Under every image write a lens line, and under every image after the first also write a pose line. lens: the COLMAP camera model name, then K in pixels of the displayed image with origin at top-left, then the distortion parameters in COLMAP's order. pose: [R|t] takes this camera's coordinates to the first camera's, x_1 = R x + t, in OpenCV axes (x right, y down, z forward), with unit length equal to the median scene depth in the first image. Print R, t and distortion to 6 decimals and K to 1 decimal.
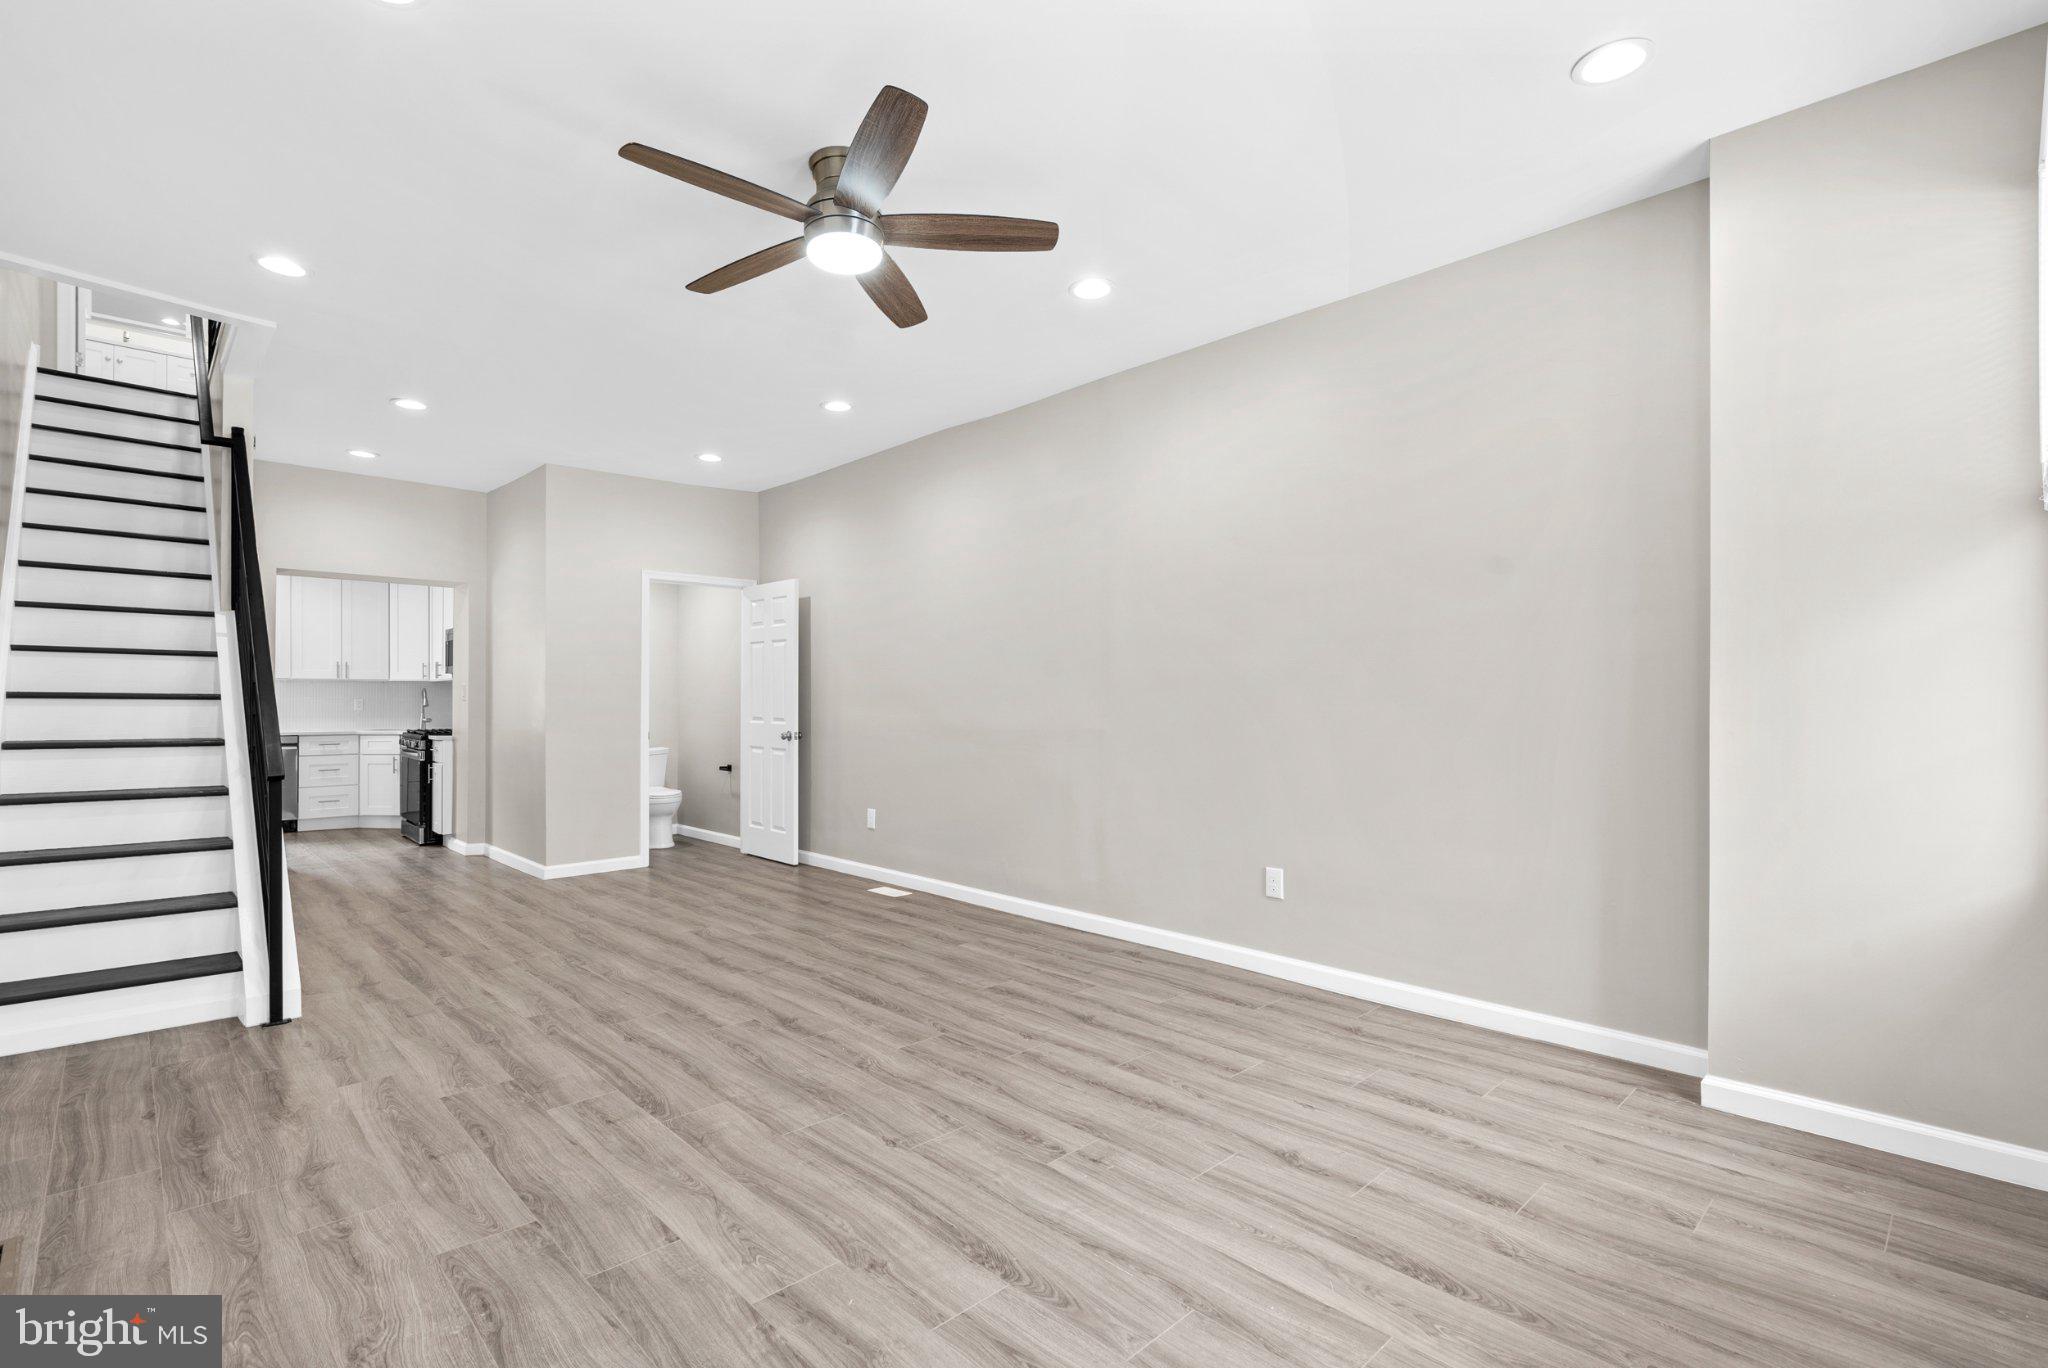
lens RADIAL K [[948.2, 0, 1016.0], [0, 948.2, 697.7], [0, 0, 1]] dist [-0.003089, 0.000376]
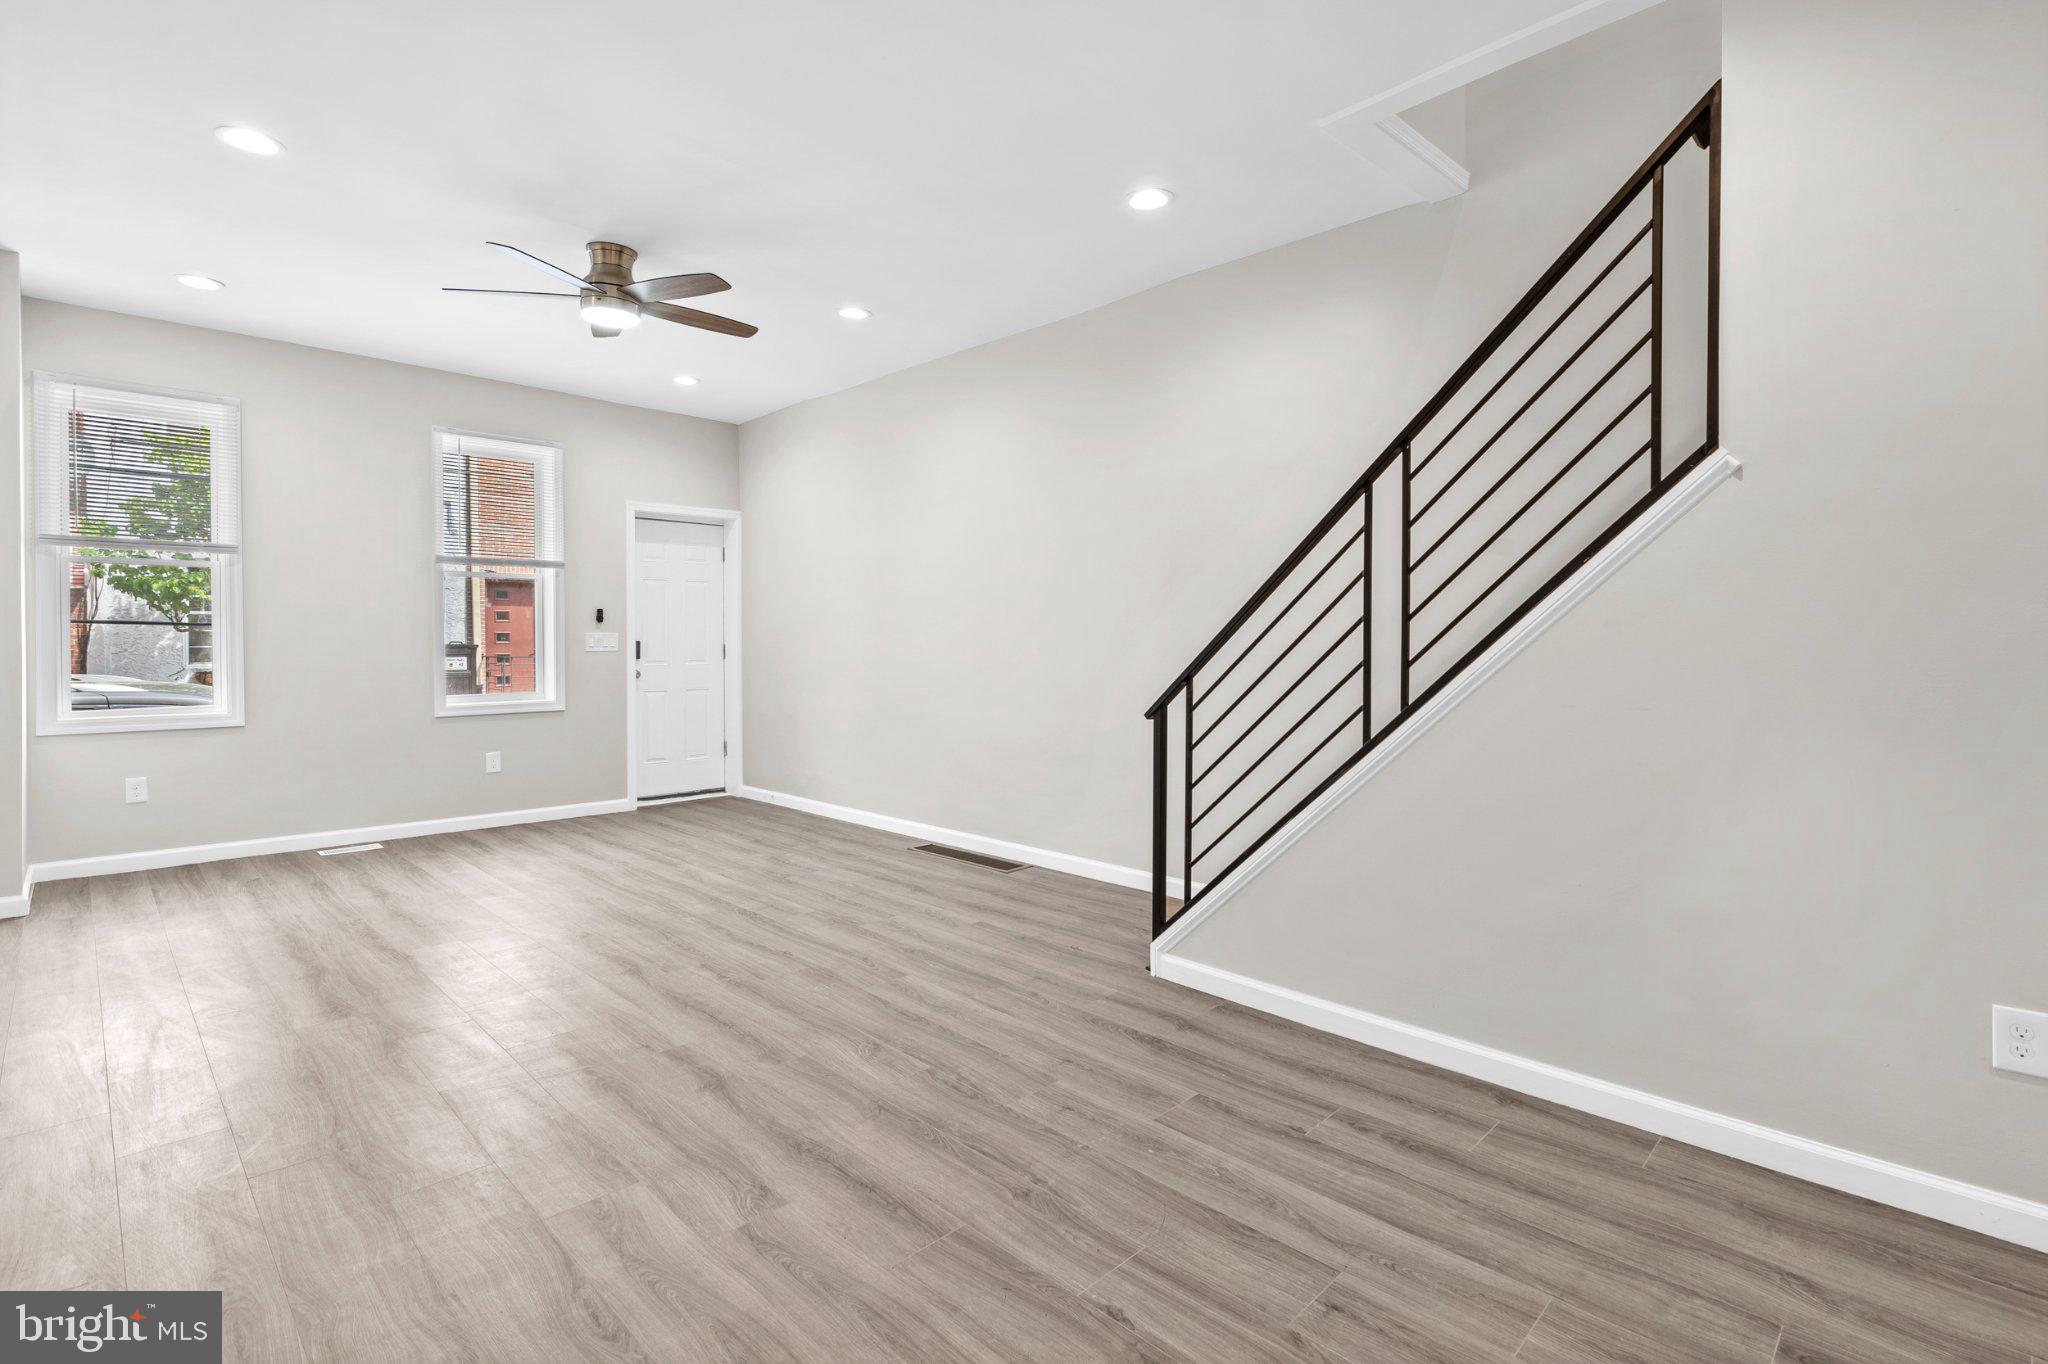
lens RADIAL K [[948.2, 0, 1016.0], [0, 948.2, 695.7], [0, 0, 1]] dist [-0.003089, 0.000376]
pose [[-0.999700, 0.000809, -0.024462, -0.569102], [-0.000576, 0.998397, 0.056593, 0.005755], [0.024469, 0.056590, -0.998098, 1.829985]]
